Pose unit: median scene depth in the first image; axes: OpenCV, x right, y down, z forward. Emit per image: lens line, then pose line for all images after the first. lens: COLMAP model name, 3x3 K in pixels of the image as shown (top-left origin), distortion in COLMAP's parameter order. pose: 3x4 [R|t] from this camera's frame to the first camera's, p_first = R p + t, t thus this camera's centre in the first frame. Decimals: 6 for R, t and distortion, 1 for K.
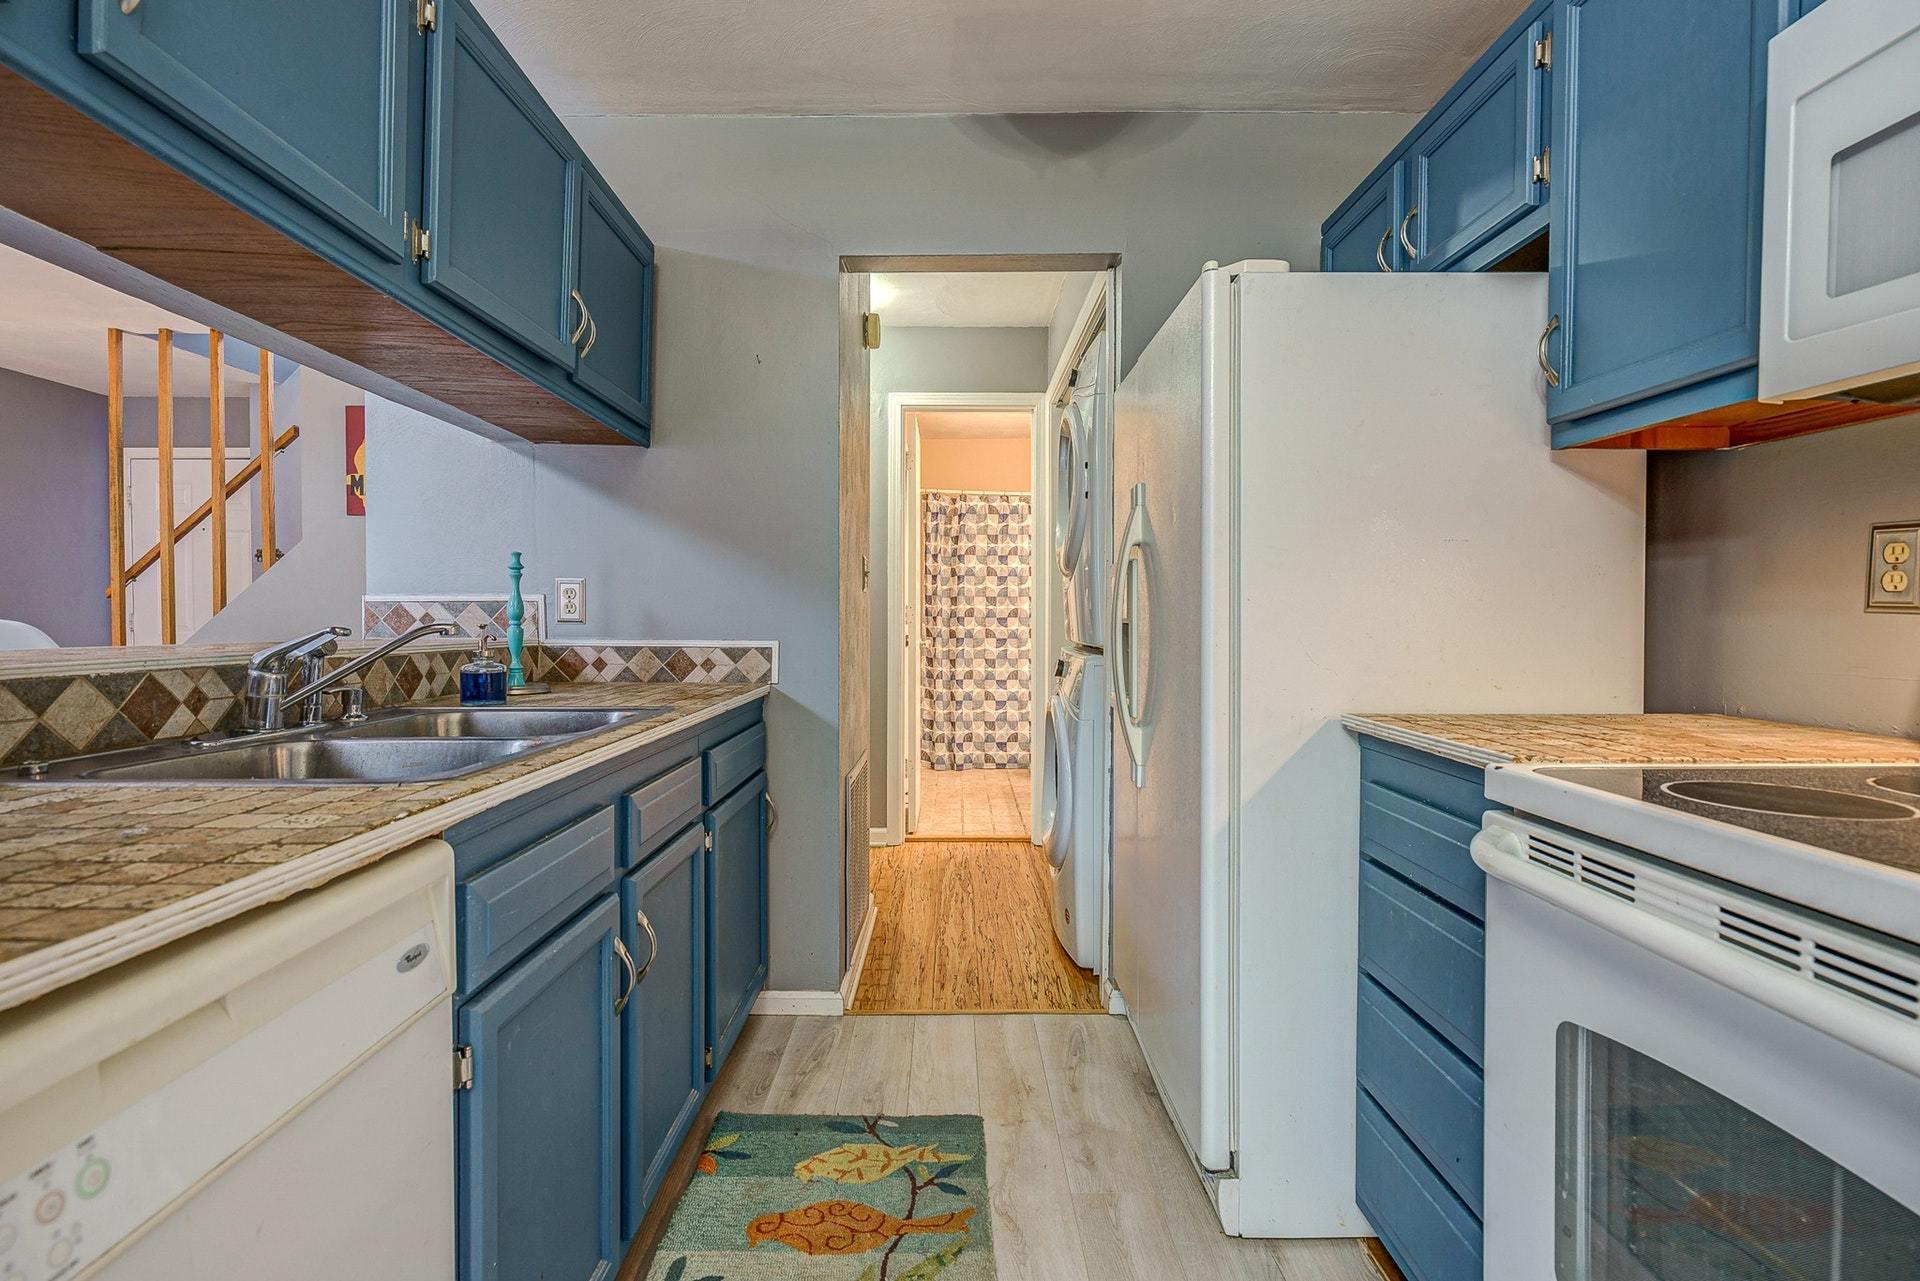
lens RADIAL K [[888.8, 0, 956.2], [0, 888.8, 633.7], [0, 0, 1]] dist [-0.001229, 0.000488]
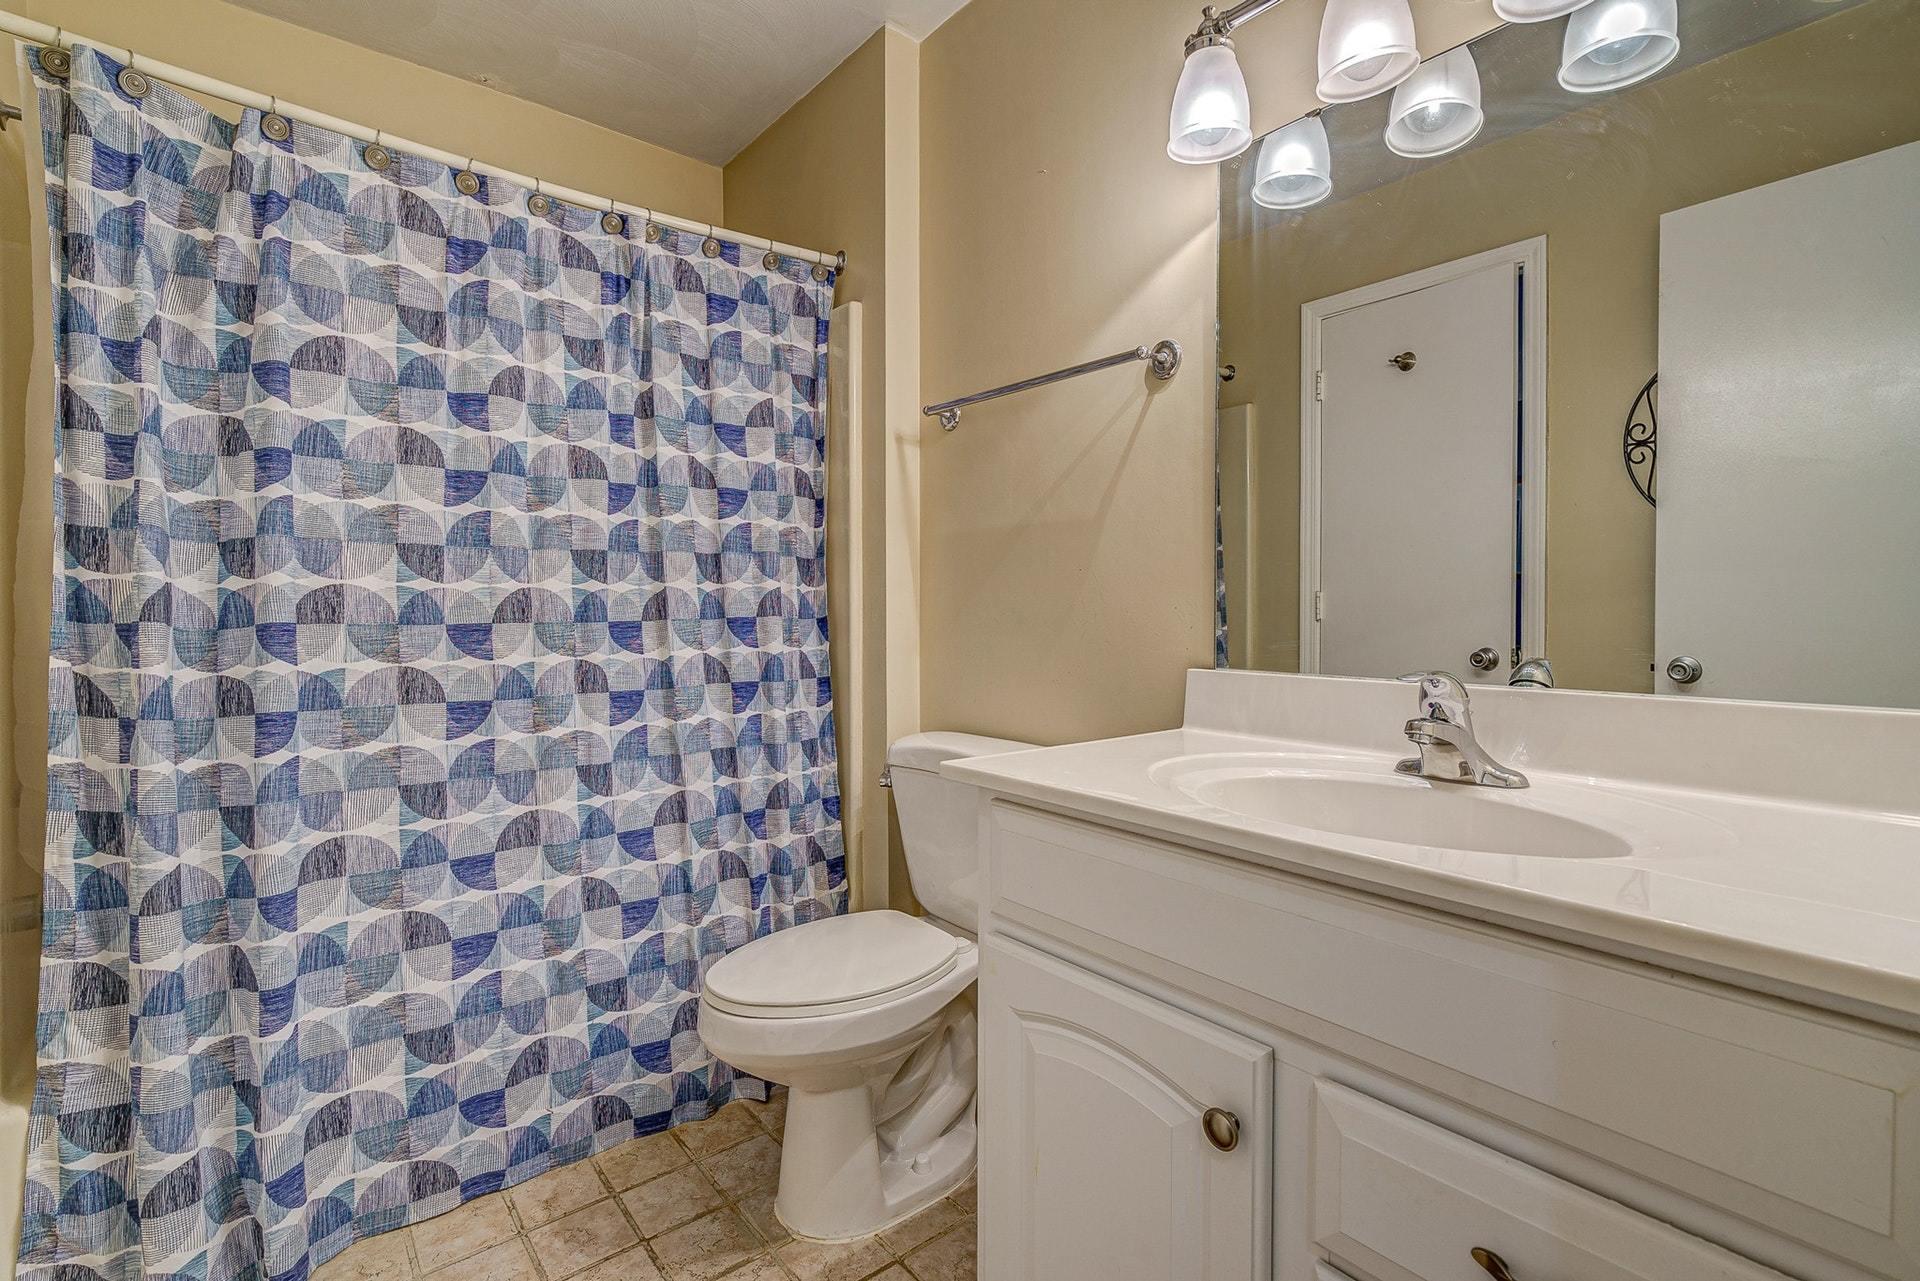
lens RADIAL K [[888.8, 0, 955.8], [0, 888.8, 631.5], [0, 0, 1]] dist [-0.001229, 0.000488]
pose [[0.777863, -0.019398, 0.628134, -0.002838], [0.015288, 0.999812, 0.011944, -0.016824], [-0.628247, 0.000312, 0.778014, 0.699099]]
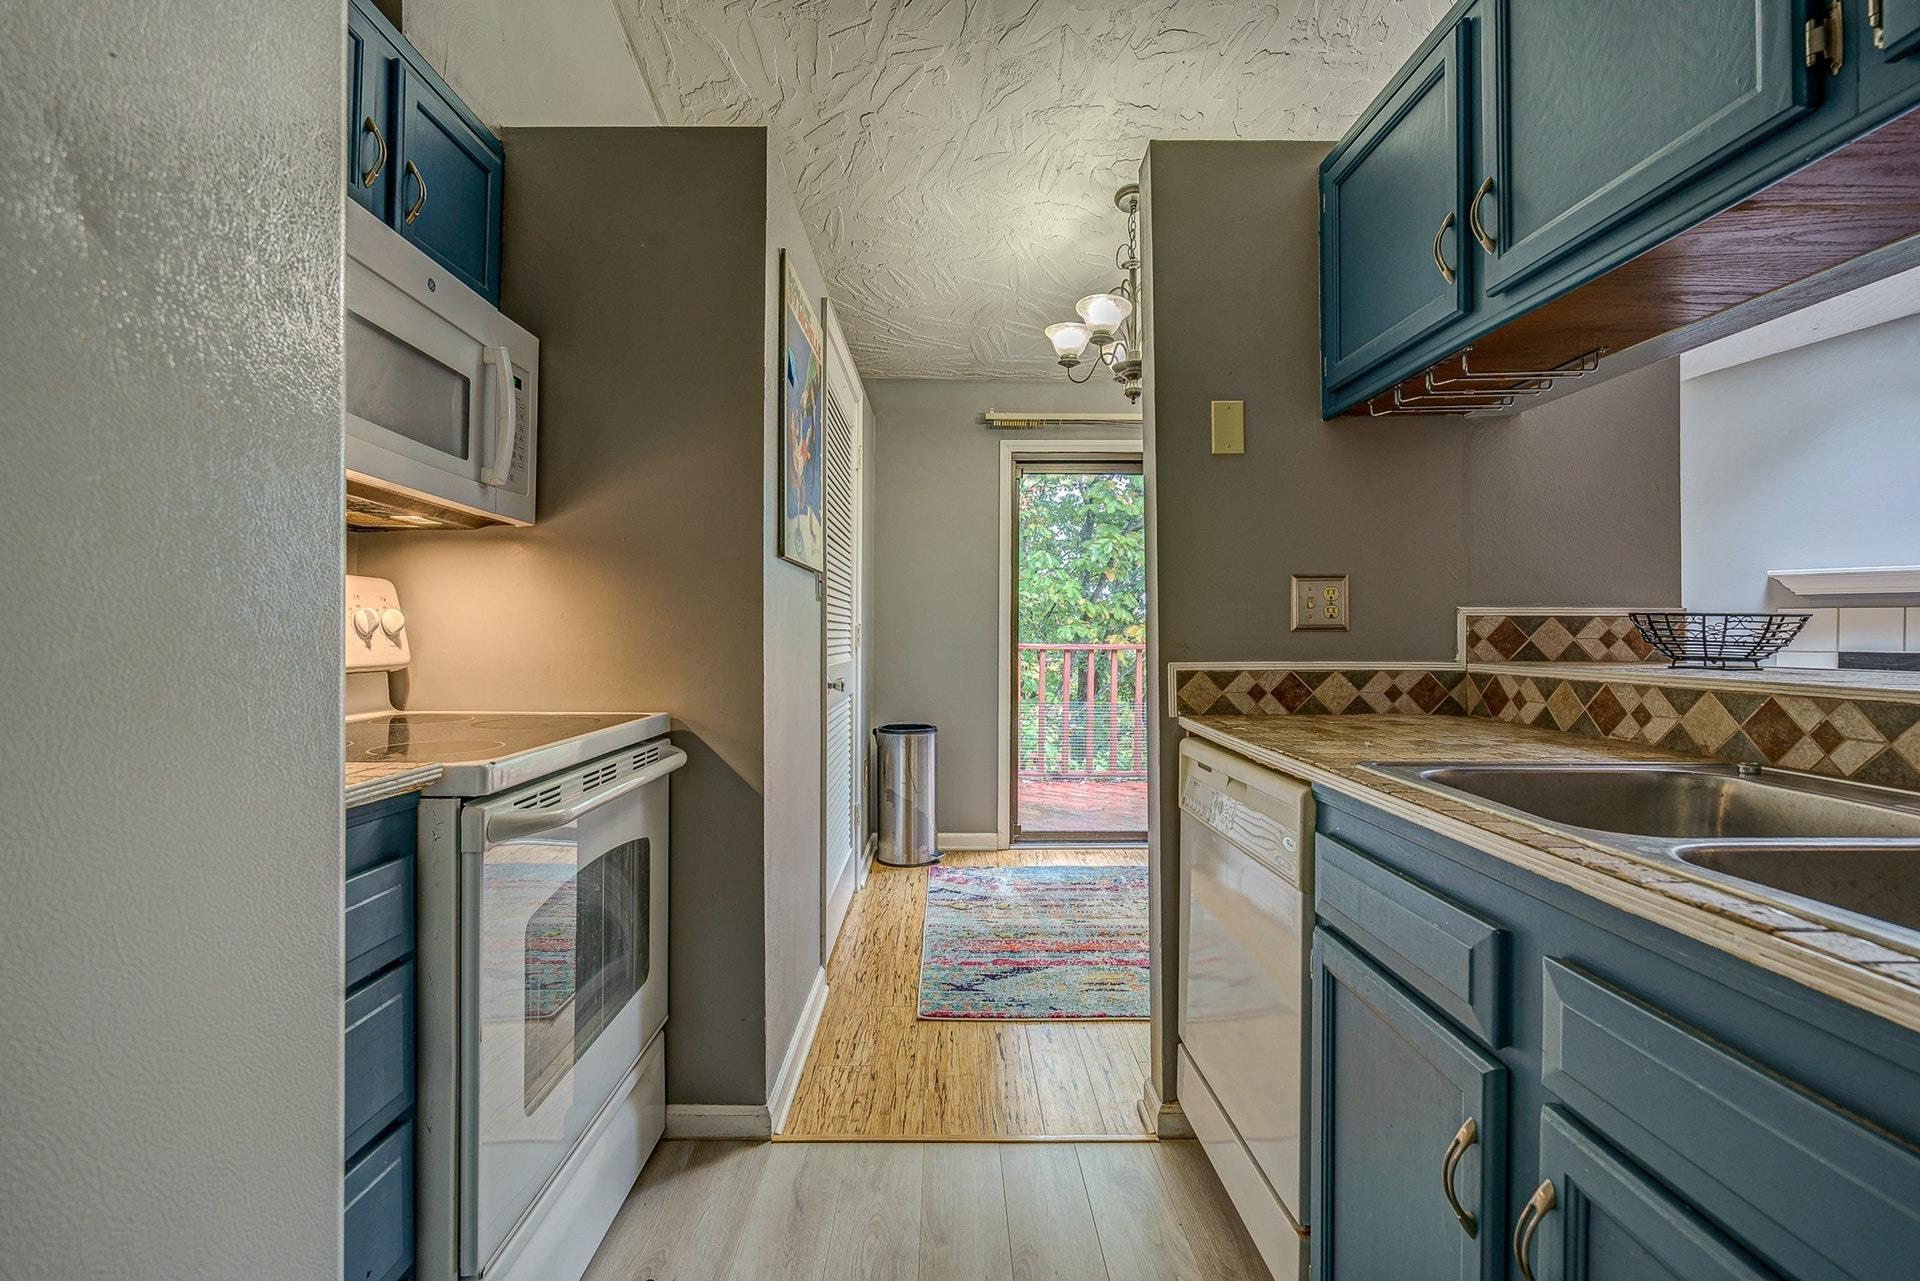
lens RADIAL K [[888.8, 0, 956.5], [0, 888.8, 636.0], [0, 0, 1]] dist [-0.001229, 0.000488]
pose [[-0.999166, -0.005120, 0.040506, -0.045003], [-0.004663, 0.999925, 0.011368, -0.027863], [-0.040561, 0.011170, -0.999115, 1.934915]]
